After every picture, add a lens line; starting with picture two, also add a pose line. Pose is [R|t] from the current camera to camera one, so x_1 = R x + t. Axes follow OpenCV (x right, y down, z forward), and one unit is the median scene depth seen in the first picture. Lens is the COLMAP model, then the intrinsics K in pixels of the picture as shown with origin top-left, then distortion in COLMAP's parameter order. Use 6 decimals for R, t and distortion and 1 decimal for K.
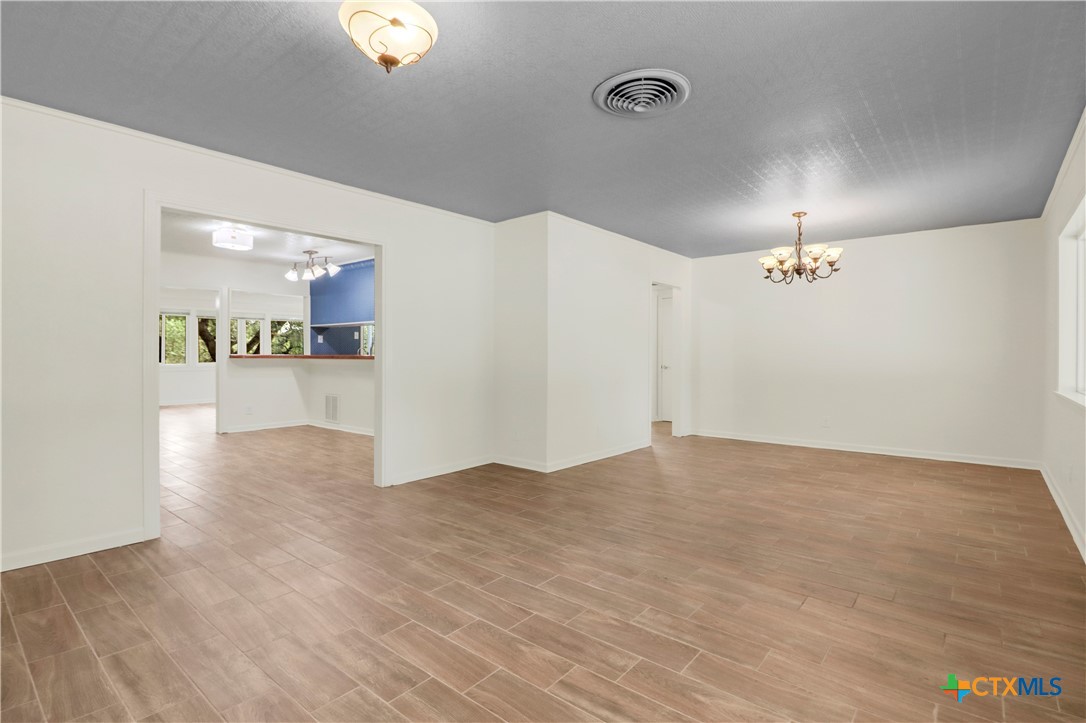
lens RADIAL K [[523.7, 0, 542.8], [0, 523.7, 352.2], [0, 0, 1]] dist [-0.021510, -0.007317]
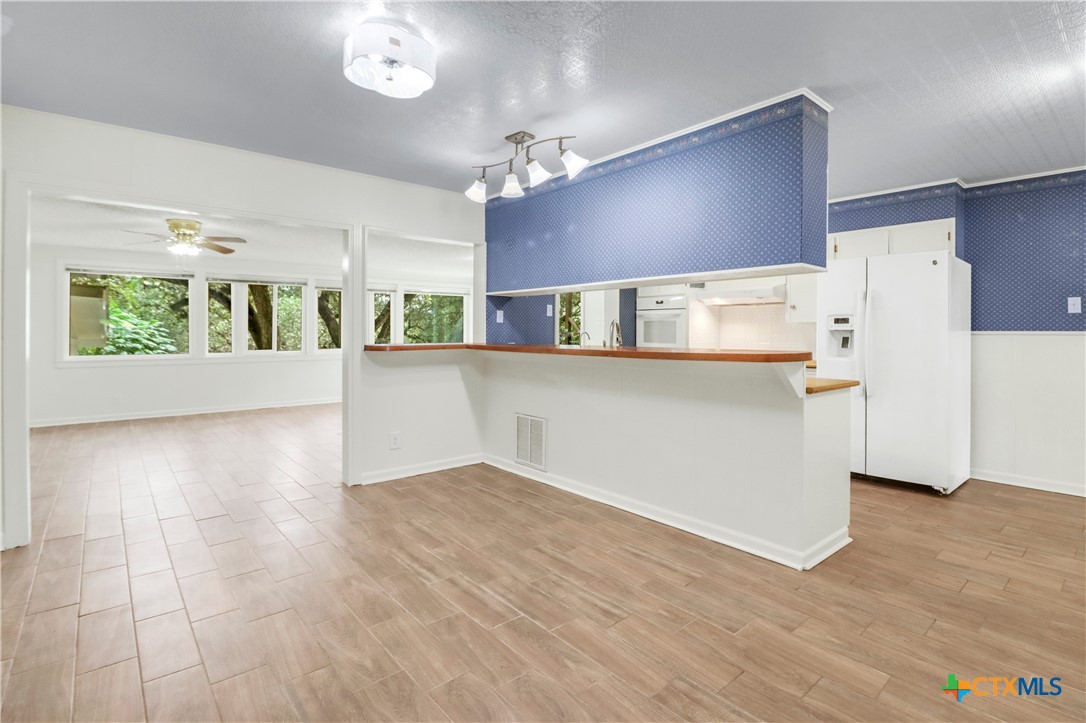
lens RADIAL K [[523.7, 0, 514.0], [0, 523.7, 327.8], [0, 0, 1]] dist [-0.021510, -0.007317]
pose [[0.973291, -0.000187, -0.229575, -0.274493], [-0.001211, 0.999982, -0.005948, -0.008796], [0.229572, 0.006068, 0.973273, 0.422914]]
